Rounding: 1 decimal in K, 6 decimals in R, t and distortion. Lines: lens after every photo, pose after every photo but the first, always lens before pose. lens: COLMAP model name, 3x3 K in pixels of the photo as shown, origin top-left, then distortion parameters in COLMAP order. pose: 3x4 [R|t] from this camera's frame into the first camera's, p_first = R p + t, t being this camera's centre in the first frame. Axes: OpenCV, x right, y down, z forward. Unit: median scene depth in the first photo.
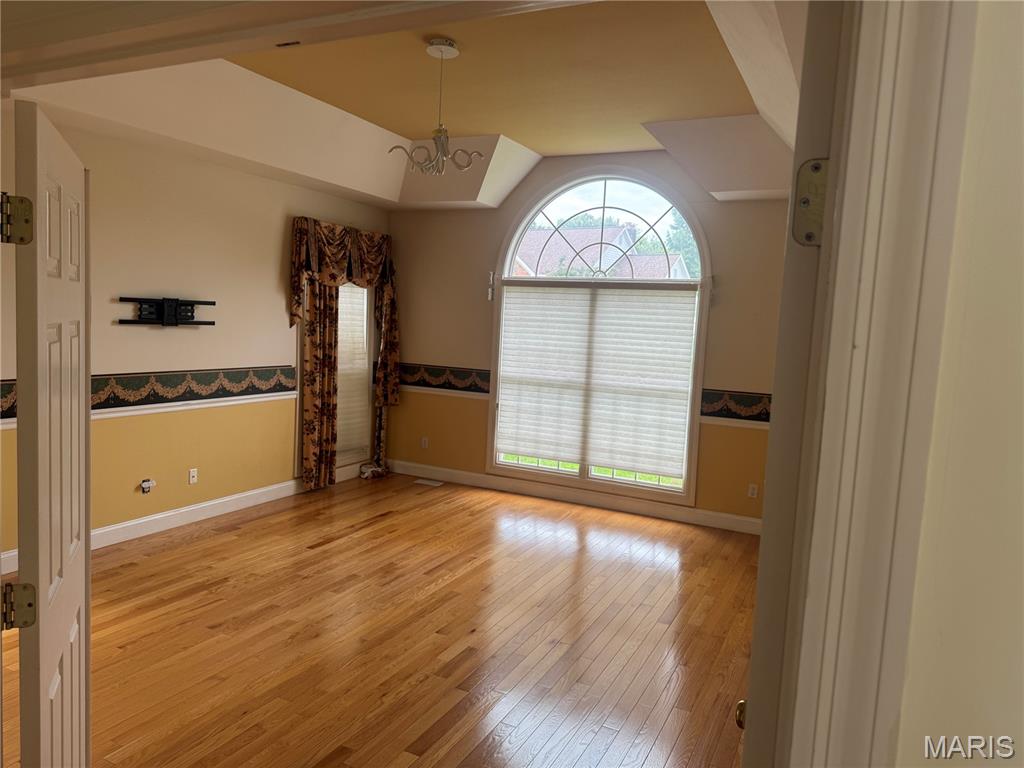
lens RADIAL K [[726.0, 0, 506.0], [0, 726.0, 385.9], [0, 0, 1]] dist [0.086066, -0.100055]
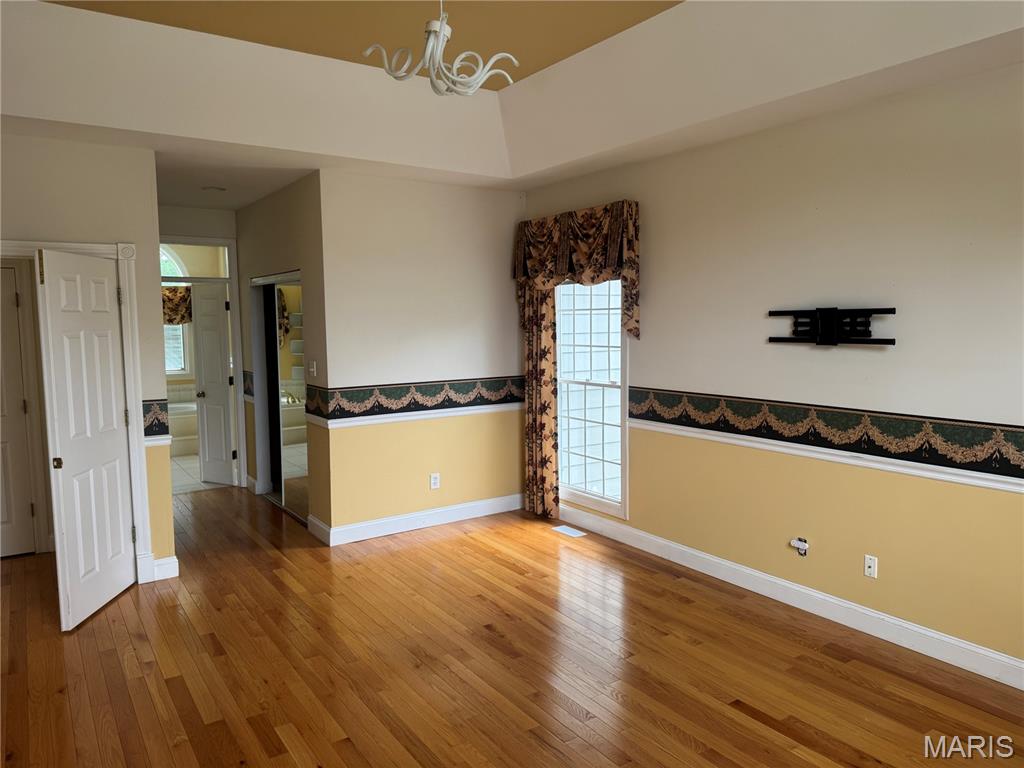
lens RADIAL K [[726.0, 0, 506.0], [0, 726.0, 385.9], [0, 0, 1]] dist [0.086066, -0.100055]
pose [[-0.482870, 0.037365, -0.874895, 0.349070], [-0.099228, 0.990320, 0.097060, -0.080247], [0.870052, 0.133681, -0.474488, 1.070987]]
